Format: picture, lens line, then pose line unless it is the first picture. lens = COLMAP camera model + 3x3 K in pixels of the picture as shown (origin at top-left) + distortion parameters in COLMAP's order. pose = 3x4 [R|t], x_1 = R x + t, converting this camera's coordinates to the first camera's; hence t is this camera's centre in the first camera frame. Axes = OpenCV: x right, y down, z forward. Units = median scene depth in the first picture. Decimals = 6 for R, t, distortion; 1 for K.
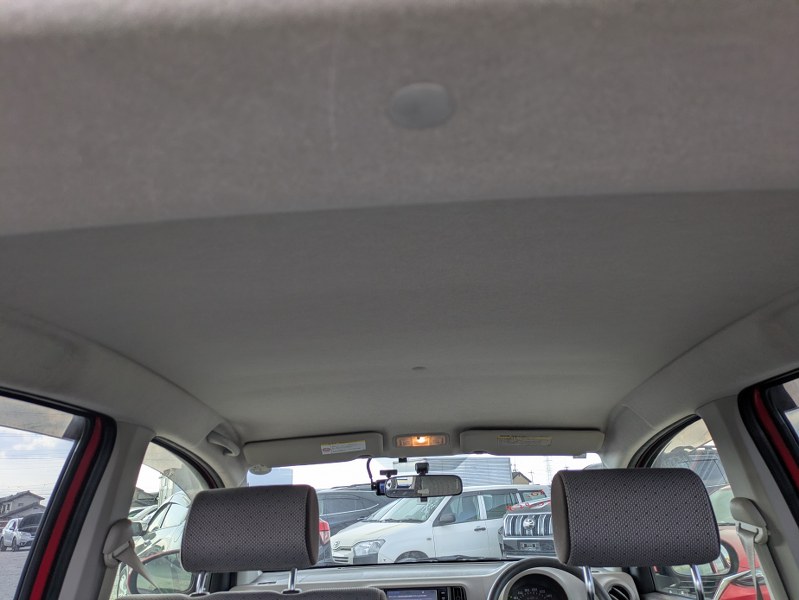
lens RADIAL K [[596.9, 0, 398.8], [0, 596.9, 299.3], [0, 0, 1]] dist [0.003984, -0.001440]
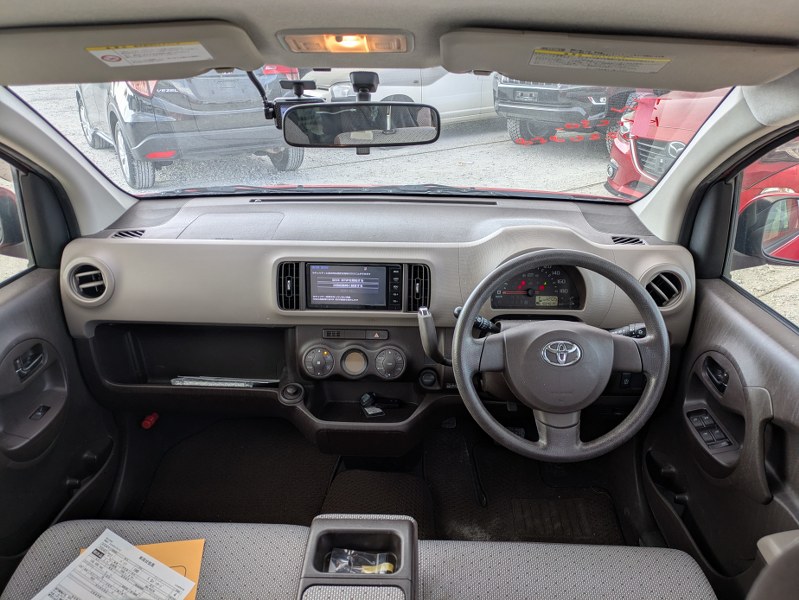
lens RADIAL K [[596.9, 0, 397.3], [0, 596.9, 297.8], [0, 0, 1]] dist [0.003984, -0.001440]
pose [[0.999022, 0.038440, 0.021839, 0.062730], [-0.042867, 0.721320, 0.691274, 0.068230], [0.010820, -0.691534, 0.722263, 0.518288]]
